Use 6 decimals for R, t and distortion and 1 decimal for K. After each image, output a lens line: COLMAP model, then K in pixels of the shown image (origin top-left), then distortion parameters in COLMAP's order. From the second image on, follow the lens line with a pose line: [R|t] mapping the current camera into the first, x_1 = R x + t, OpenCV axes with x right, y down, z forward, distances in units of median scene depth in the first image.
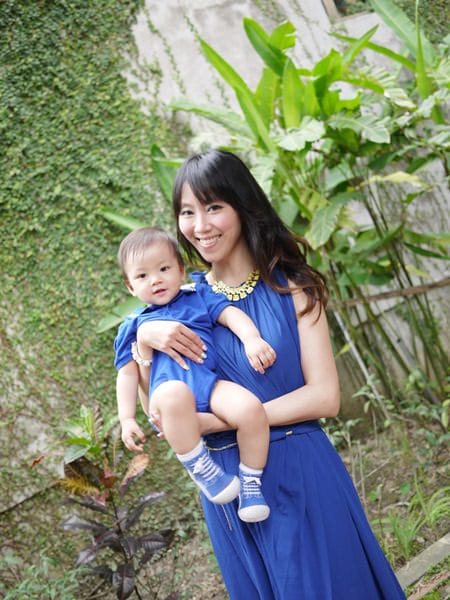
lens RADIAL K [[675.3, 0, 225.0], [0, 675.3, 300.0], [0, 0, 1]] dist [-0.024037, 0.016909]
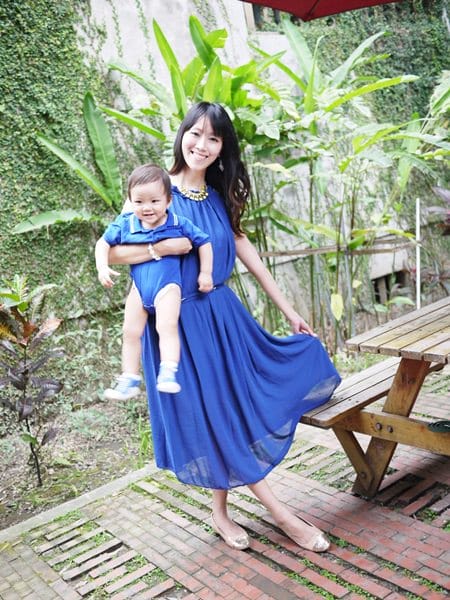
lens RADIAL K [[675.3, 0, 225.0], [0, 675.3, 300.0], [0, 0, 1]] dist [-0.024037, 0.016909]
pose [[0.952583, 0.201742, 0.227784, -0.075119], [-0.207870, 0.978152, 0.002979, 0.077928], [-0.222206, -0.050188, 0.973707, -0.240411]]
